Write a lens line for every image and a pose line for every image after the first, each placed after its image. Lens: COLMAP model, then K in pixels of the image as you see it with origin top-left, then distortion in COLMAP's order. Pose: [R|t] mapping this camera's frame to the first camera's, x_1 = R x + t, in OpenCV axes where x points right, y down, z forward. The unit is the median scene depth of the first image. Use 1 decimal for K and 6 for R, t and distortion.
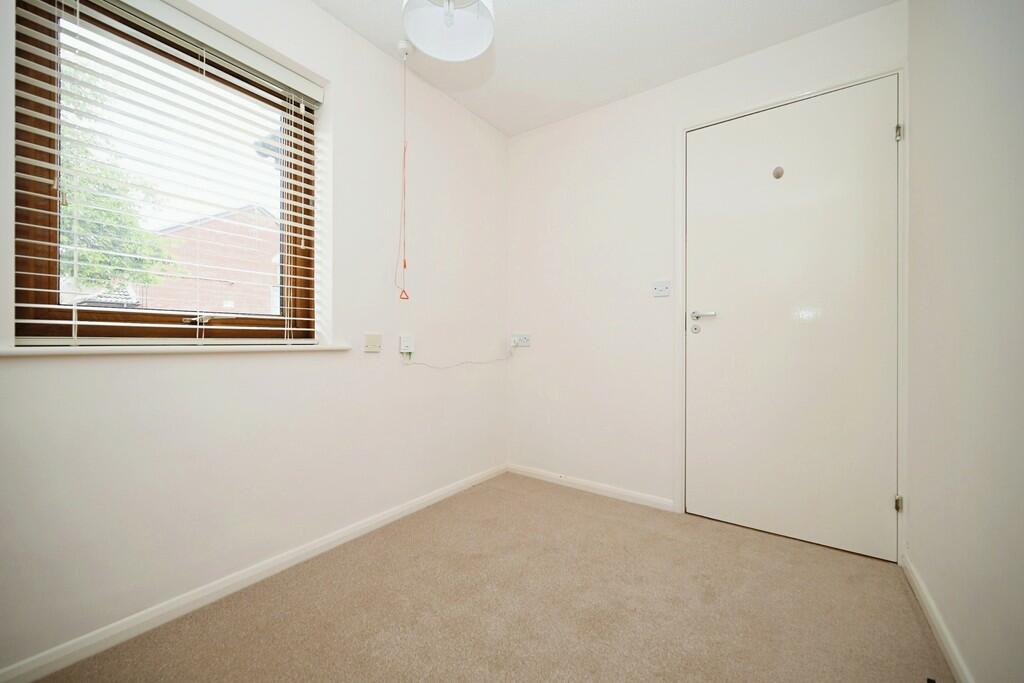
lens RADIAL K [[398.4, 0, 510.5], [0, 398.4, 328.1], [0, 0, 1]] dist [-0.000580, -0.000008]
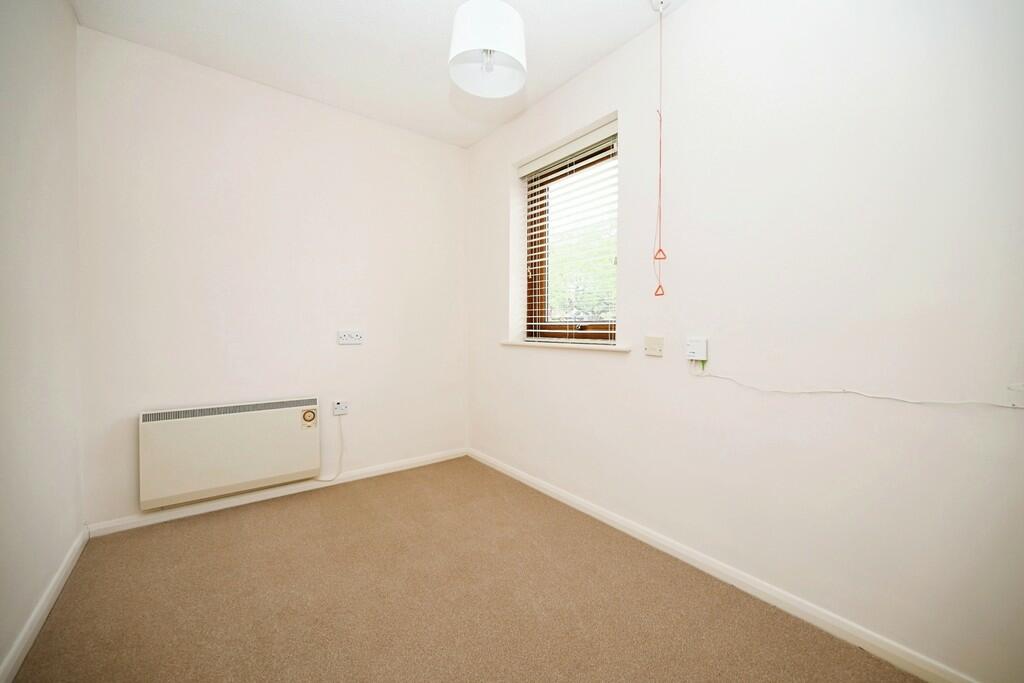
lens RADIAL K [[403.8, 0, 513.2], [0, 403.8, 344.5], [0, 0, 1]] dist [-0.000235, -0.000034]
pose [[-0.270998, 0.006899, -0.962555, 0.810374], [-0.005238, 0.999949, 0.008642, 0.033425], [0.962566, 0.007384, -0.270948, 1.152809]]
